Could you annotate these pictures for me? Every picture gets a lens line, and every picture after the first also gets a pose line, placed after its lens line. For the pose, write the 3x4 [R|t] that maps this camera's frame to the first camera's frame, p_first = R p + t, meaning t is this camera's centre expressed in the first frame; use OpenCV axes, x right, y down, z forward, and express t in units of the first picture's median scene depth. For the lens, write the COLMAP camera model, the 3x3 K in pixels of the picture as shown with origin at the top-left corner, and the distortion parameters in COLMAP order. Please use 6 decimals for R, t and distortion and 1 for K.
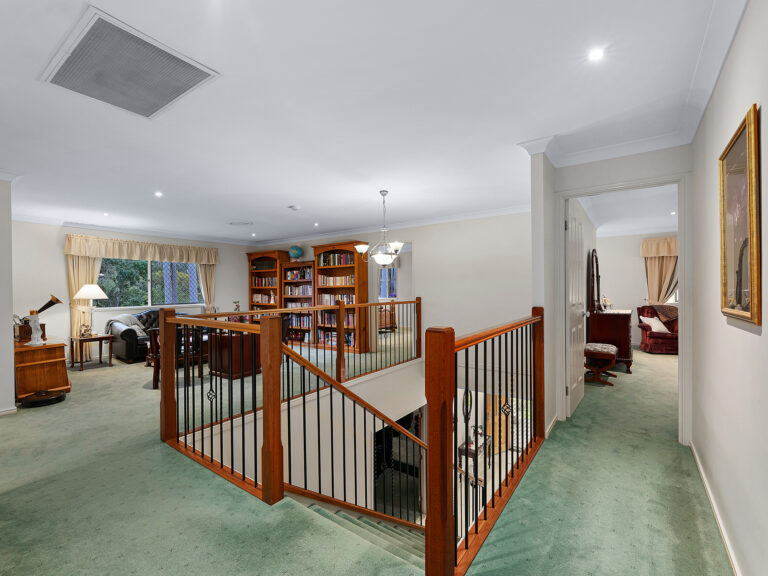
lens RADIAL K [[353.7, 0, 379.9], [0, 353.7, 289.7], [0, 0, 1]] dist [-0.001592, 0.000181]
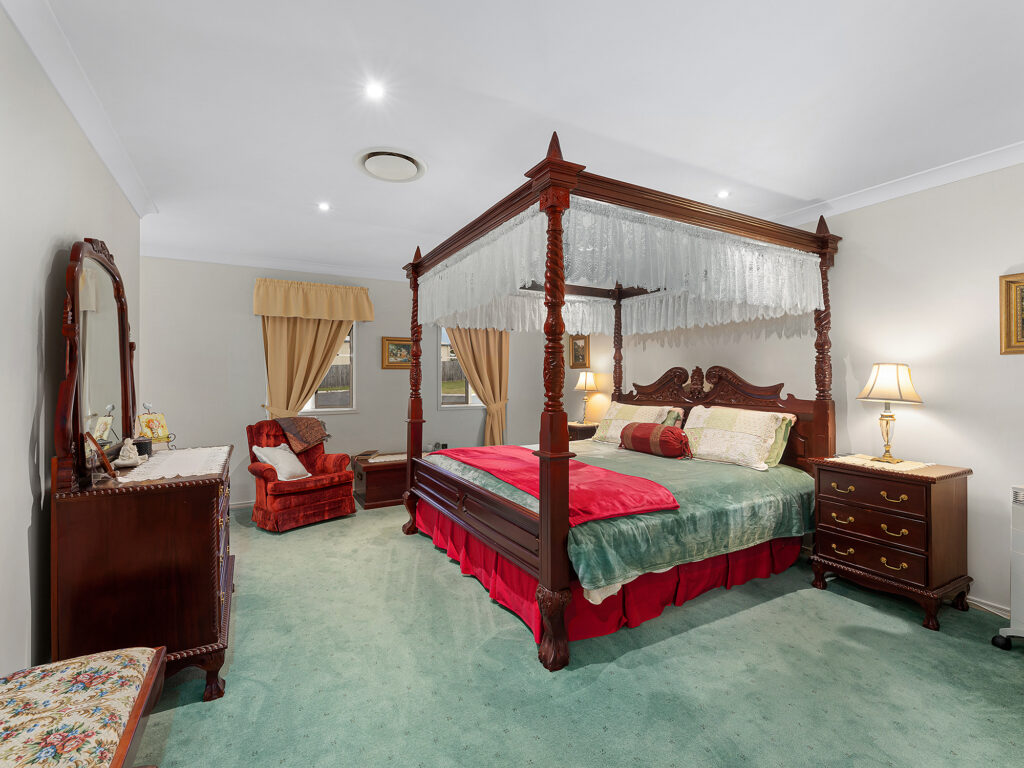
lens RADIAL K [[471.5, 0, 514.1], [0, 471.5, 383.7], [0, 0, 1]] dist [-0.001592, 0.000181]
pose [[0.420075, -0.005877, 0.907470, 0.344814], [0.002215, 0.999983, 0.005451, -0.005918], [-0.907487, -0.000279, 0.420081, 0.464014]]
